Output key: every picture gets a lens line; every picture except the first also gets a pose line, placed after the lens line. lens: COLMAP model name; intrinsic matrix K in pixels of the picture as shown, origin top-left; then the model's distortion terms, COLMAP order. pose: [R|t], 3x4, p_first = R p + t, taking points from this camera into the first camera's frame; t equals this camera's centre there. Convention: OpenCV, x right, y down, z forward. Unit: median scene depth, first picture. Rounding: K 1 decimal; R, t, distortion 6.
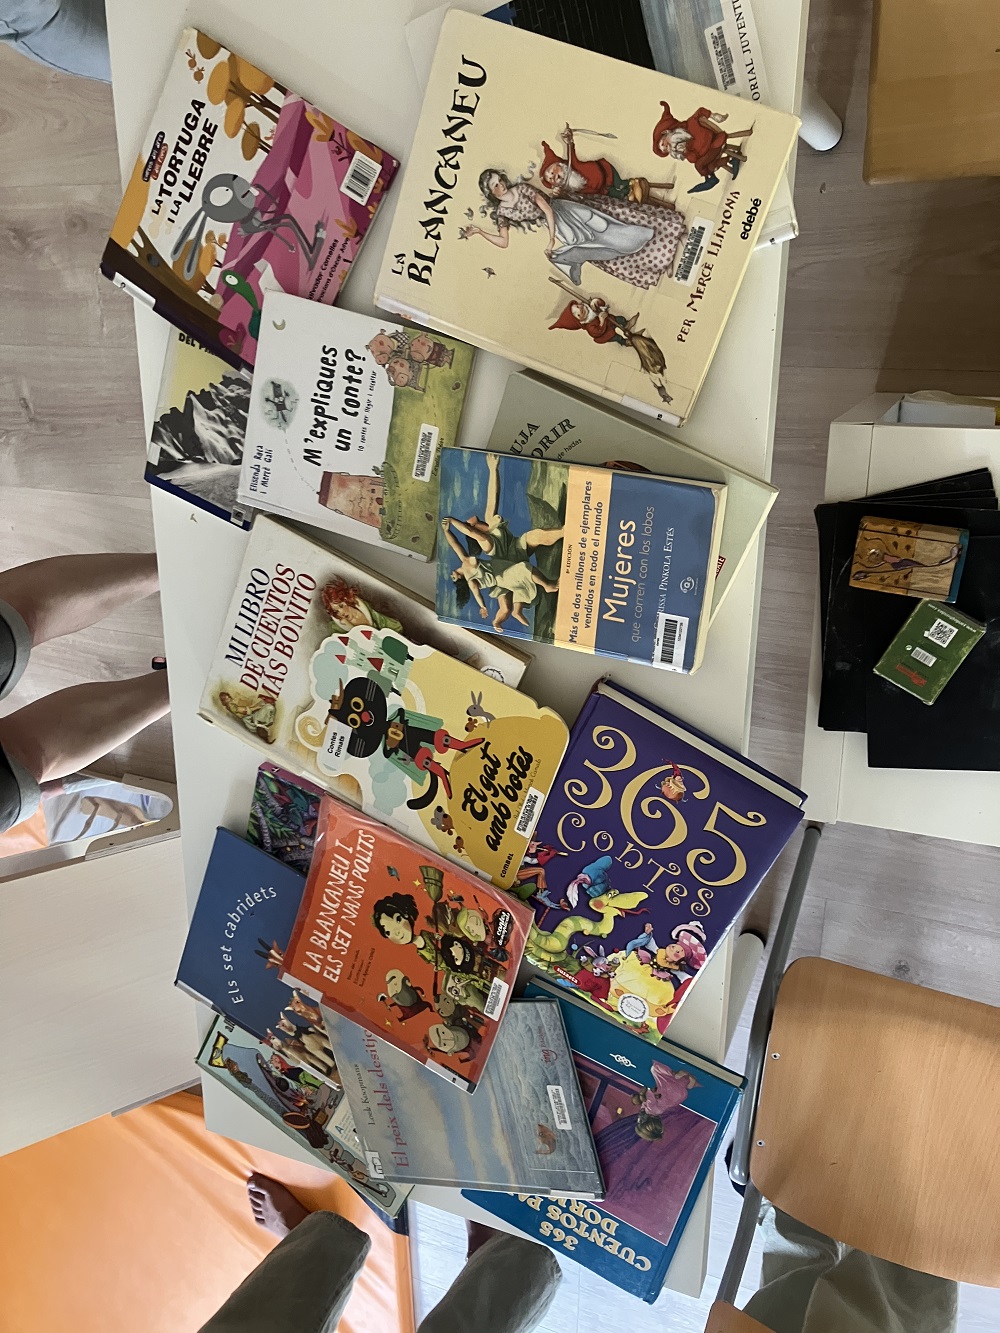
lens RADIAL K [[1076.6, 0, 500.0], [0, 1076.6, 666.5], [0, 0, 1]] dist [0.068400, -0.154339]
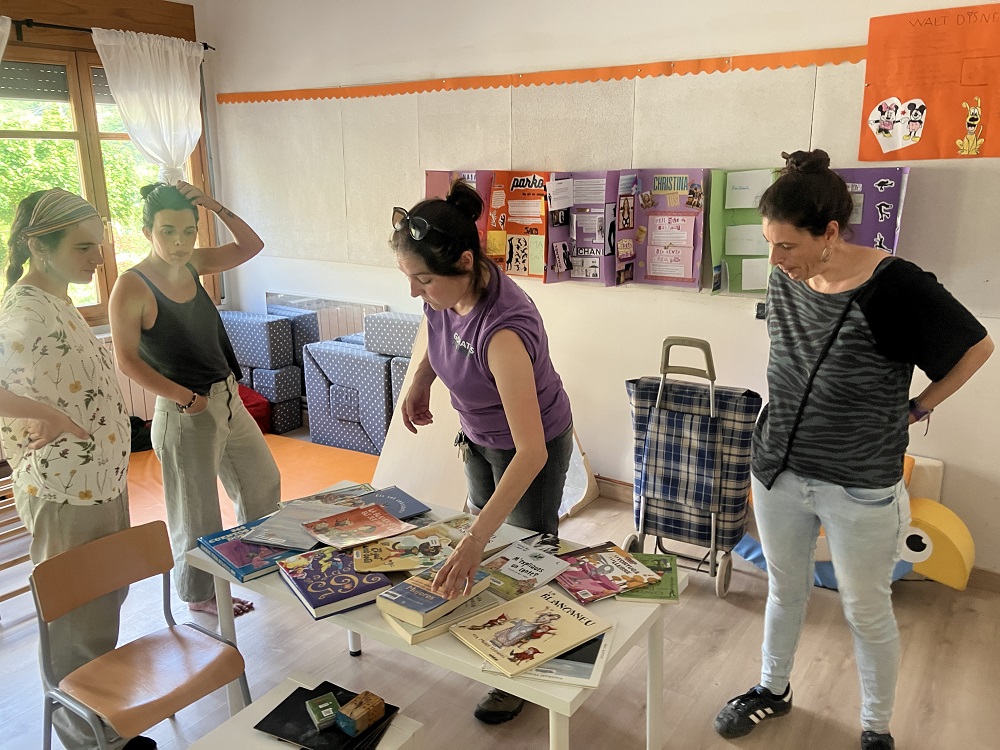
lens RADIAL K [[807.7, 0, 500.2], [0, 807.7, 389.6], [0, 0, 1]] dist [0.068400, -0.154339]
pose [[-0.504742, 0.589955, -0.630229, 0.985179], [-0.863036, -0.361850, 0.352467, -0.790248], [-0.020109, 0.721815, 0.691794, -0.852802]]
